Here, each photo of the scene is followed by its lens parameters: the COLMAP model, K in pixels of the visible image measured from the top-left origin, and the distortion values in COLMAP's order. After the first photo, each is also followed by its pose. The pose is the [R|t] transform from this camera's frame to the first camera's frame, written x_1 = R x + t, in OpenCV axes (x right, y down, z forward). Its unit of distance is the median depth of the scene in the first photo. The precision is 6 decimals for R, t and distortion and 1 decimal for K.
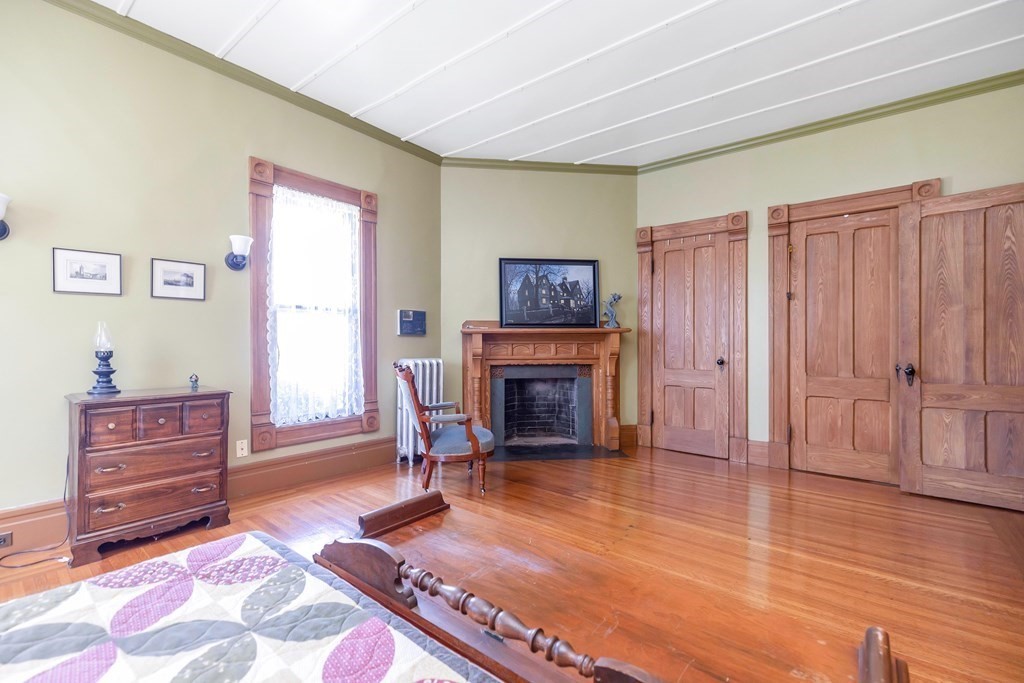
lens RADIAL K [[438.0, 0, 516.5], [0, 438.0, 339.5], [0, 0, 1]] dist [-0.000942, -0.000169]
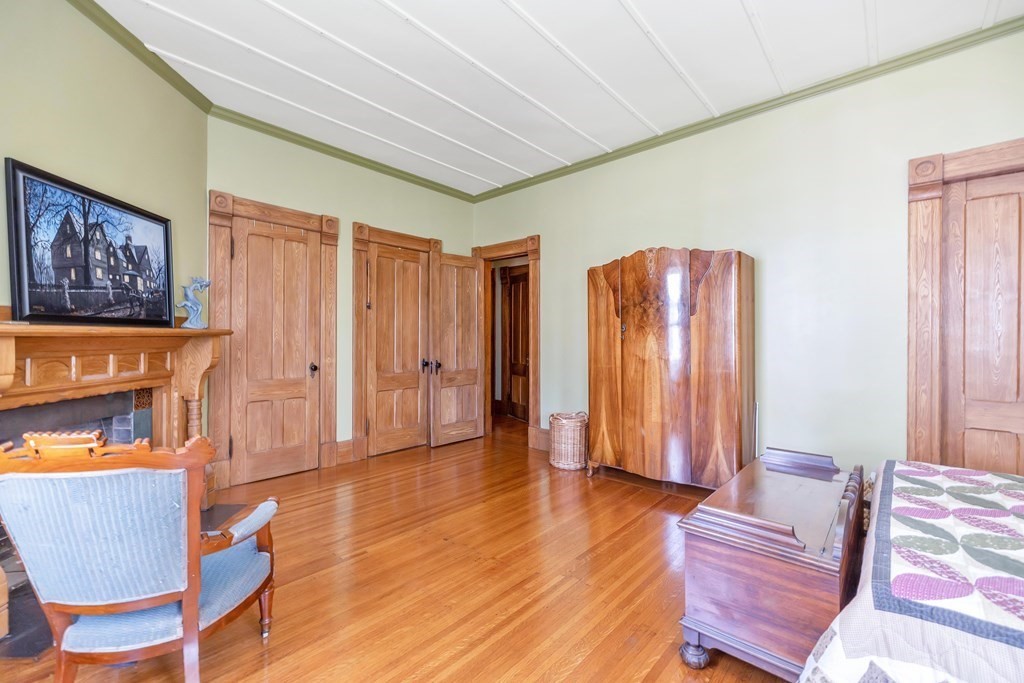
lens RADIAL K [[438.0, 0, 516.5], [0, 438.0, 339.5], [0, 0, 1]] dist [-0.000942, -0.000169]
pose [[0.057360, -0.001140, 0.998353, -0.426798], [-0.011170, 0.999936, 0.001783, -0.015886], [-0.998291, -0.011253, 0.057344, 0.475280]]
